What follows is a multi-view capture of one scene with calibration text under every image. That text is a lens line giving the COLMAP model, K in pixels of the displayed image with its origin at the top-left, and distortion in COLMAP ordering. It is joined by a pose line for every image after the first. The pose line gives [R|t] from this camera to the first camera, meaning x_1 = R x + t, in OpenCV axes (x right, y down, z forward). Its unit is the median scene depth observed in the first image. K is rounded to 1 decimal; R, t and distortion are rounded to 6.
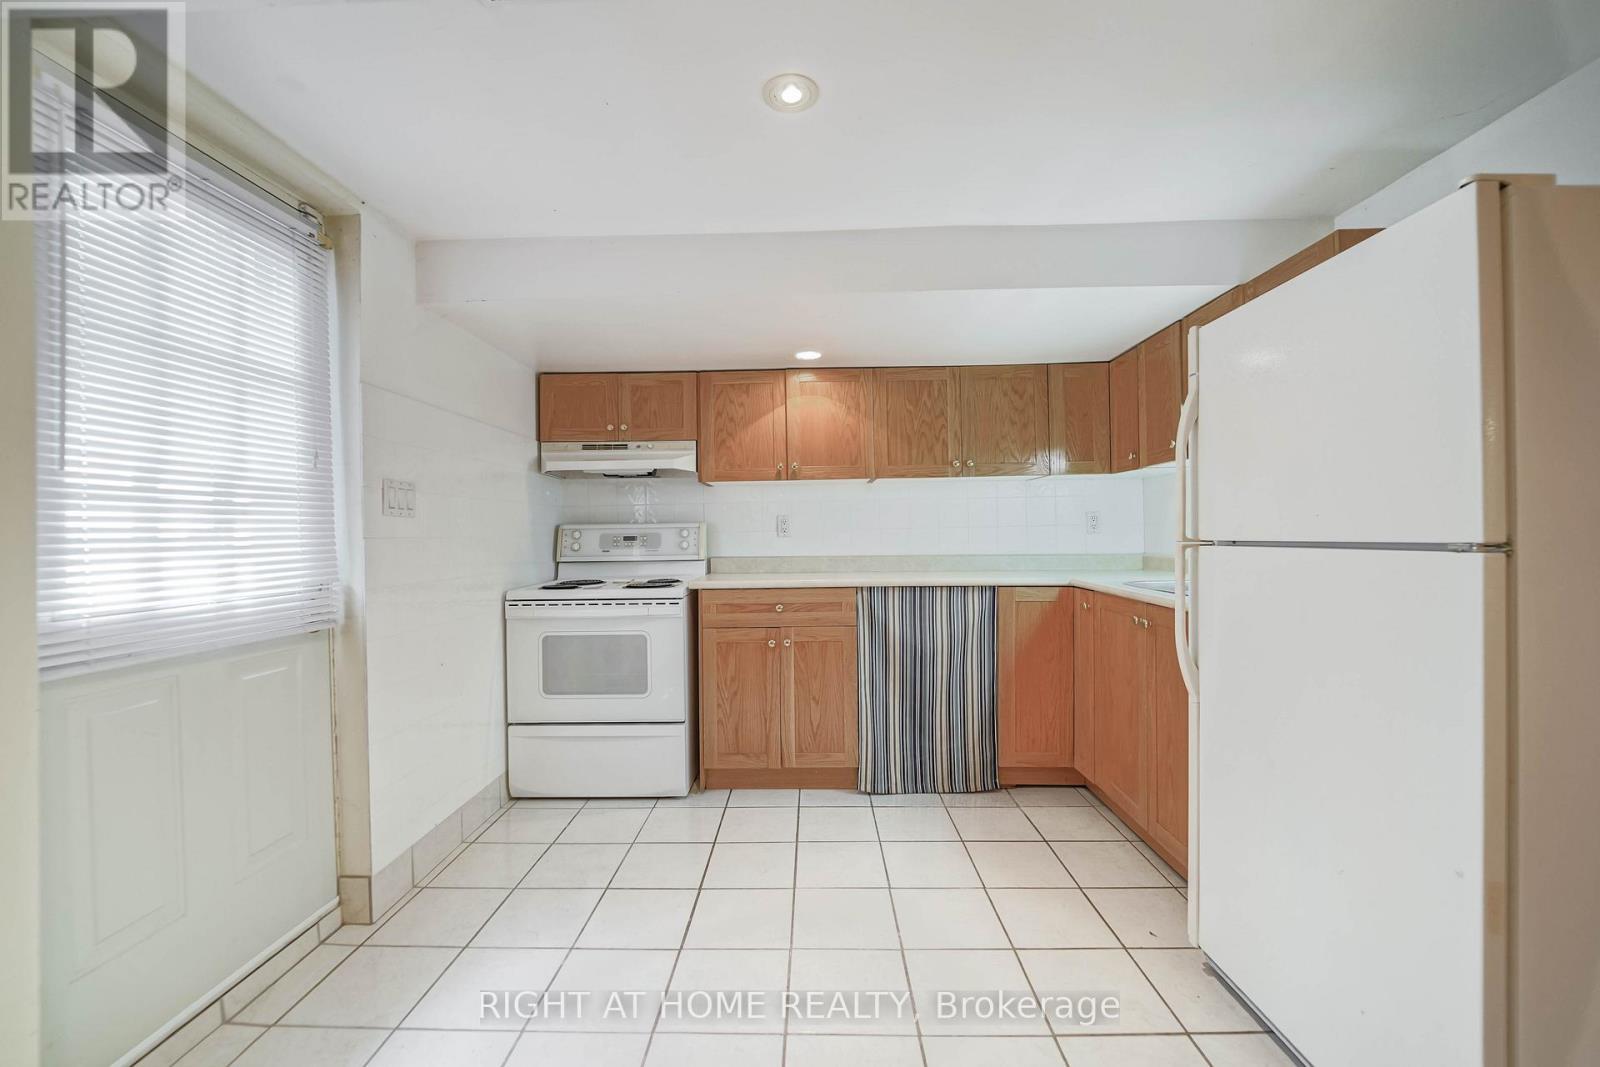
lens RADIAL K [[648.7, 0, 797.8], [0, 648.7, 530.3], [0, 0, 1]] dist [-0.014788, -0.000217]
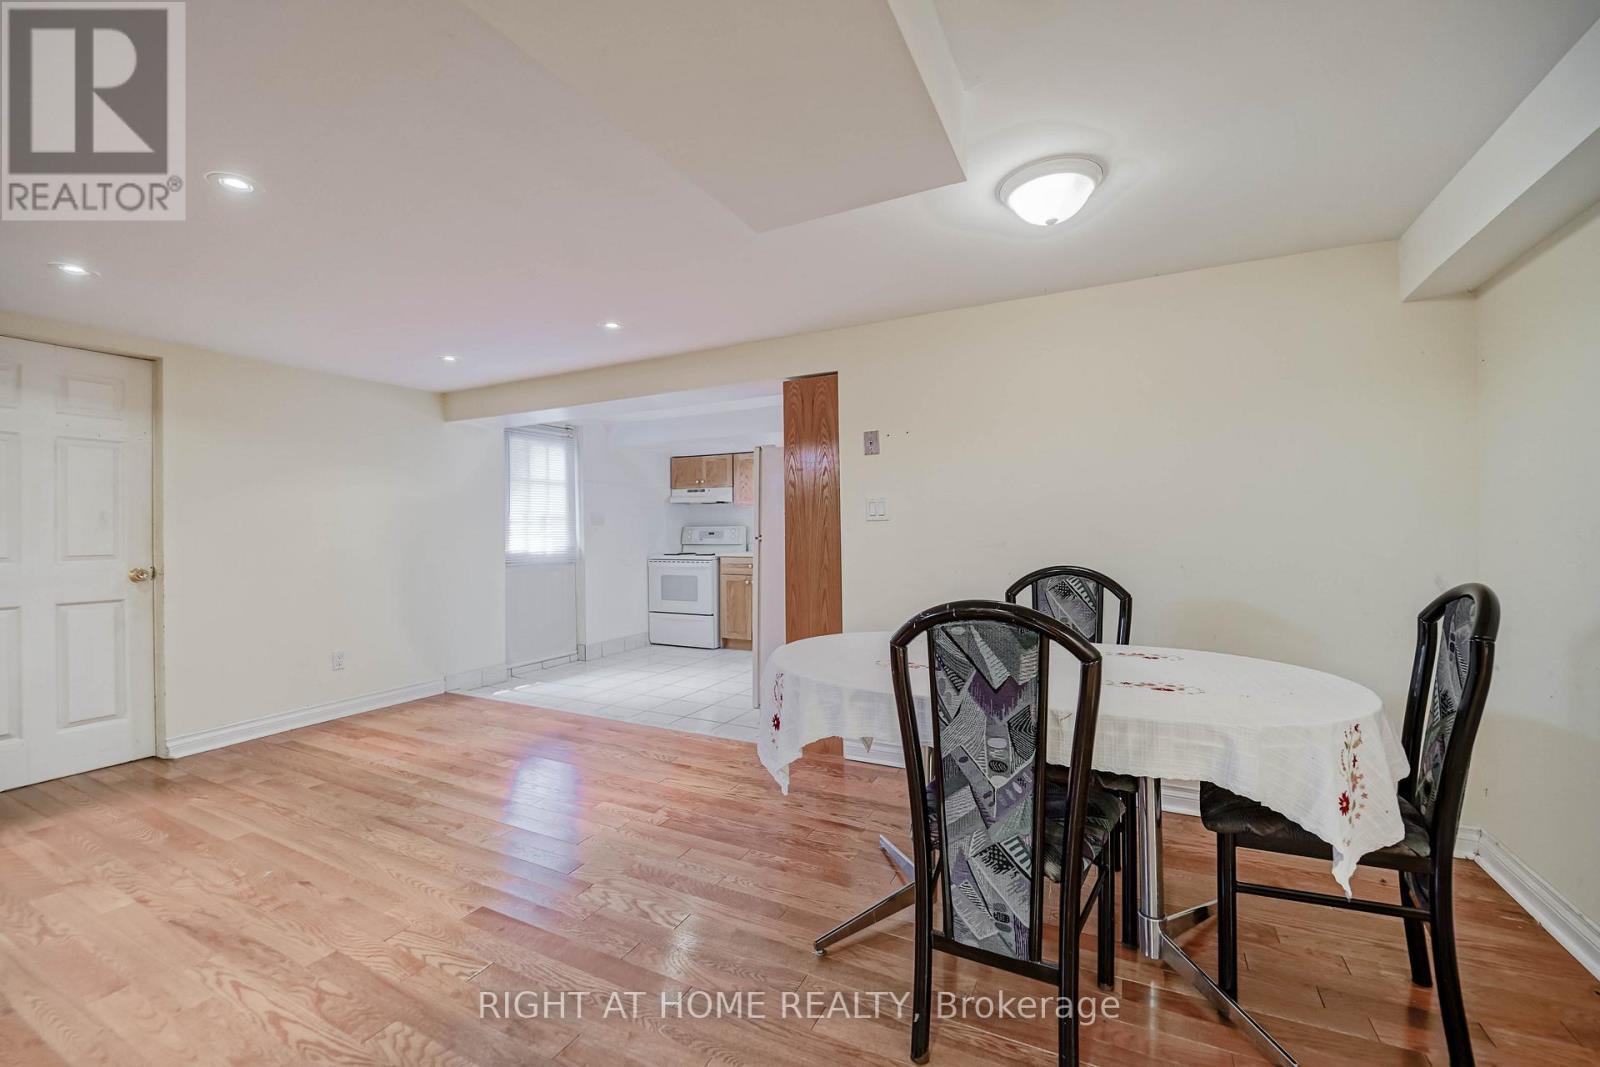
lens RADIAL K [[648.7, 0, 805.0], [0, 648.7, 532.6], [0, 0, 1]] dist [-0.014788, -0.000217]
pose [[0.904273, 0.008436, -0.426872, 1.066355], [-0.003794, 0.999924, 0.011723, -0.018260], [0.426938, -0.008981, 0.904236, -0.889572]]
